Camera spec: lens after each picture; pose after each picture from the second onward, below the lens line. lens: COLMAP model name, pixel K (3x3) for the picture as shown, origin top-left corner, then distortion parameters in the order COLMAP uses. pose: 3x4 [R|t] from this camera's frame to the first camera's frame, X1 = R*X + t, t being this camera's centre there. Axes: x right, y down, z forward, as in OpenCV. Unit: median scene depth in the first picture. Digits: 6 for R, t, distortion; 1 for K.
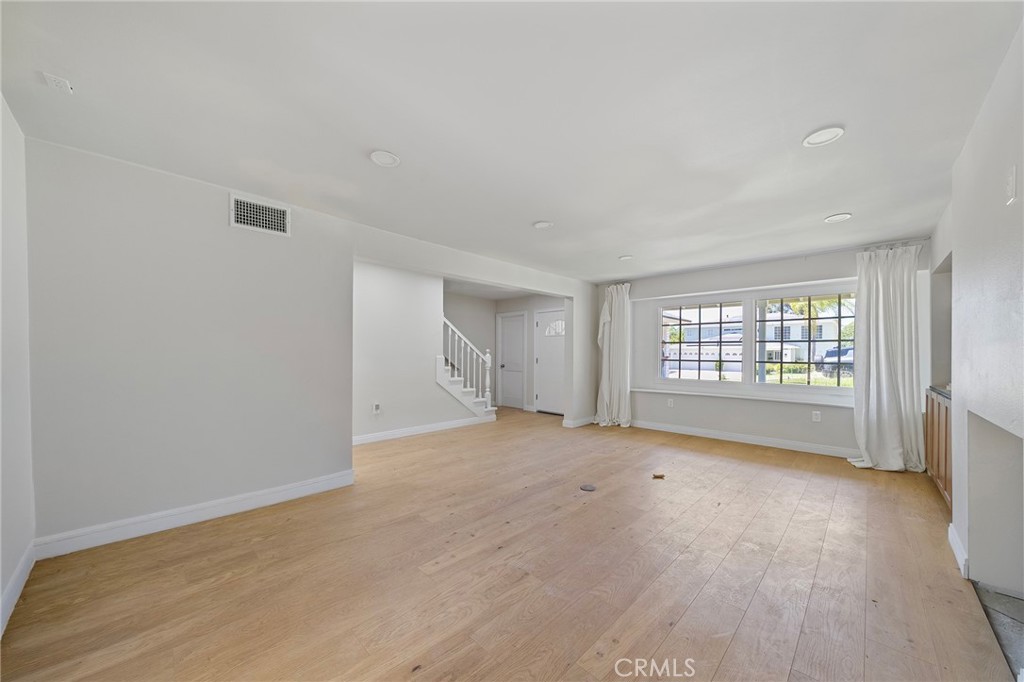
lens RADIAL K [[363.2, 0, 509.5], [0, 363.2, 351.0], [0, 0, 1]] dist [-0.001396, -0.000070]
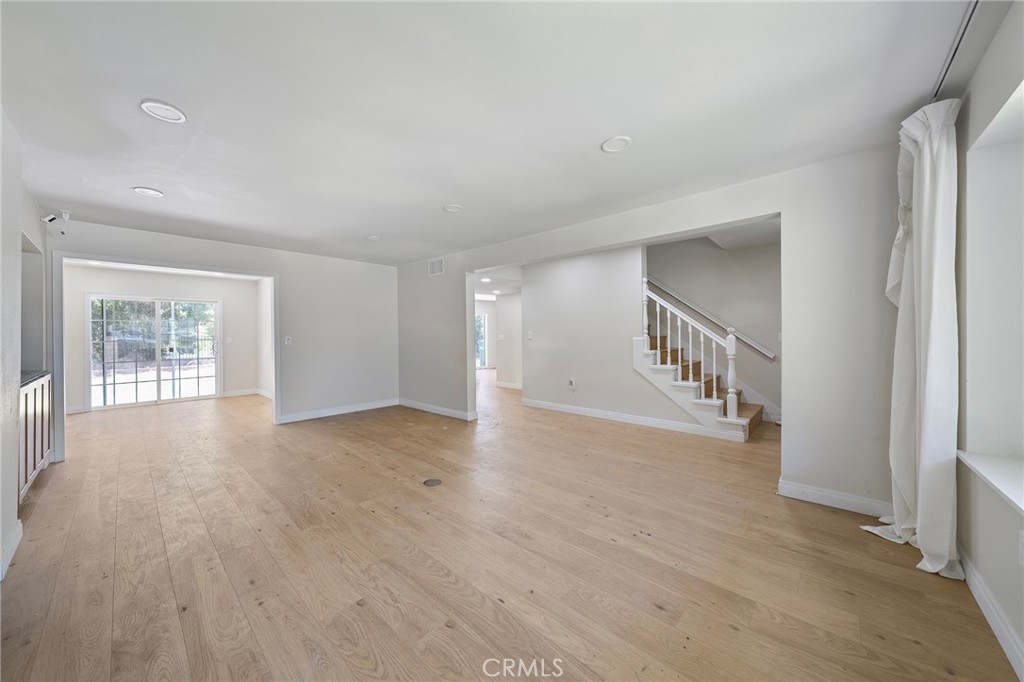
lens RADIAL K [[354.5, 0, 500.7], [0, 354.5, 332.3], [0, 0, 1]] dist [0.000821, 0.000055]
pose [[0.031302, -0.009645, -0.999463, 0.600573], [0.014503, 0.999853, -0.009195, 0.003360], [0.999405, -0.014207, 0.031438, 0.613596]]
